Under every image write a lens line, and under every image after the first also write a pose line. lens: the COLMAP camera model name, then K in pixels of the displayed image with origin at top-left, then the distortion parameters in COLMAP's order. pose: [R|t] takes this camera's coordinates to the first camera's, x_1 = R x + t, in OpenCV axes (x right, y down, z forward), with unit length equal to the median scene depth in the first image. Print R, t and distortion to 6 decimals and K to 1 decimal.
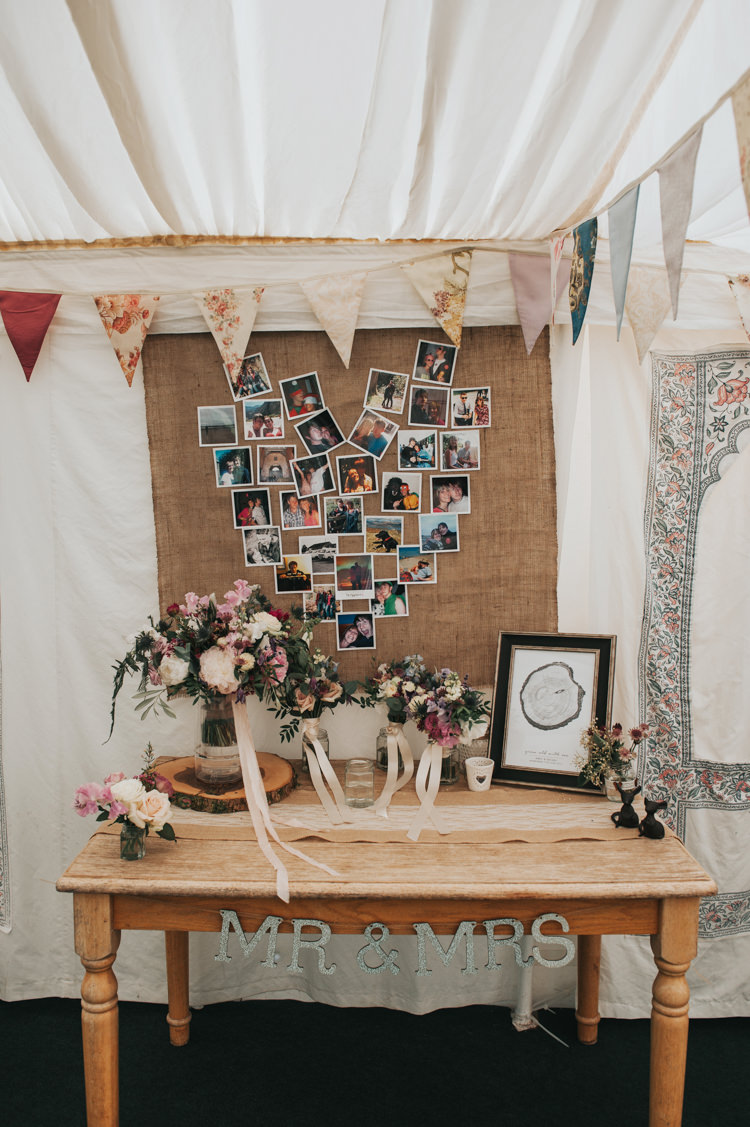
lens RADIAL K [[872.1, 0, 375.2], [0, 872.1, 564.1], [0, 0, 1]] dist [-0.002662, -0.000954]
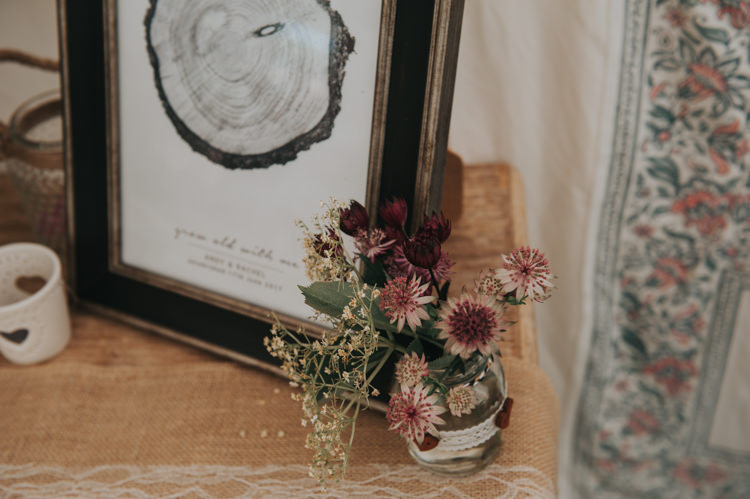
lens RADIAL K [[1014.9, 0, 374.3], [0, 1014.9, 249.4], [0, 0, 1]] dist [0.039244, 0.000000]
pose [[0.995711, -0.012562, -0.091666, 0.251788], [0.063612, 0.812379, 0.579649, 0.026823], [0.067186, -0.582994, 0.809694, 0.680439]]
